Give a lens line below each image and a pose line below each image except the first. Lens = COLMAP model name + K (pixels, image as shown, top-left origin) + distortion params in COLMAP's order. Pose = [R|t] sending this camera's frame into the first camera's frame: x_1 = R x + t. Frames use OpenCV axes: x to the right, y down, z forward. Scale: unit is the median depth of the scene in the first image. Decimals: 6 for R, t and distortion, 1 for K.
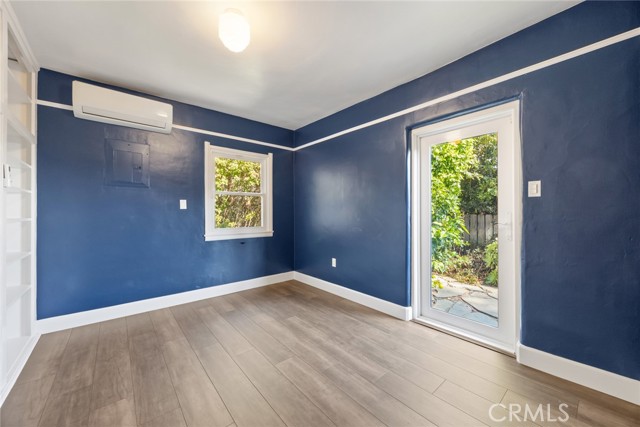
lens RADIAL K [[245.9, 0, 320.7], [0, 245.9, 211.5], [0, 0, 1]] dist [-0.000828, 0.000141]
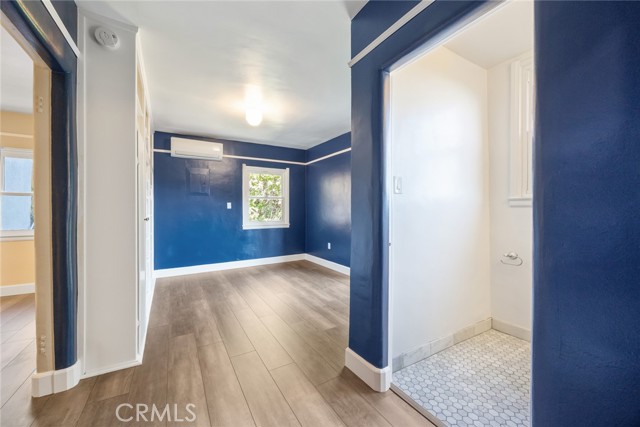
lens RADIAL K [[244.3, 0, 322.5], [0, 244.3, 209.2], [0, 0, 1]] dist [0.000073, 0.000012]
pose [[0.988570, -0.003190, -0.150728, 0.257018], [0.003187, 0.999995, -0.000263, -0.002857], [0.150728, -0.000220, 0.988575, -0.439902]]
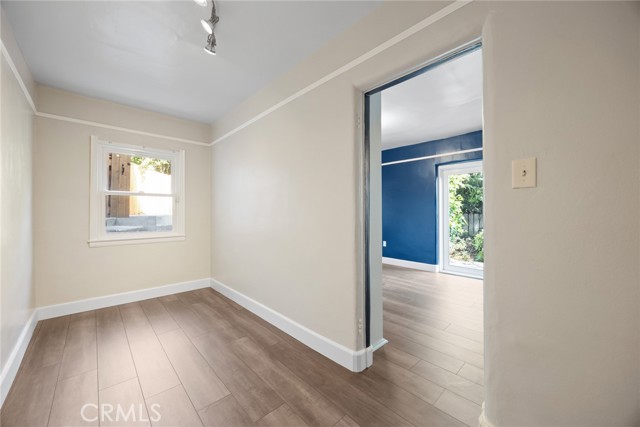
lens RADIAL K [[244.3, 0, 322.5], [0, 244.3, 209.2], [0, 0, 1]] dist [0.000073, 0.000012]
pose [[0.998544, 0.002505, 0.053884, -0.468625], [-0.002185, 0.999980, -0.005995, -0.005001], [-0.053898, 0.005869, 0.998529, -0.601770]]
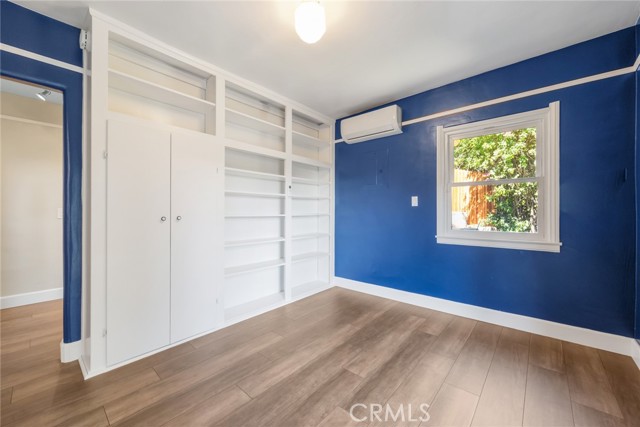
lens RADIAL K [[249.7, 0, 321.3], [0, 249.7, 214.4], [0, 0, 1]] dist [-0.001861, -0.000152]
pose [[0.150056, 0.012985, -0.988592, 0.341613], [0.005245, 0.999889, 0.013929, 0.006473], [0.988664, -0.007276, 0.149972, 0.495023]]
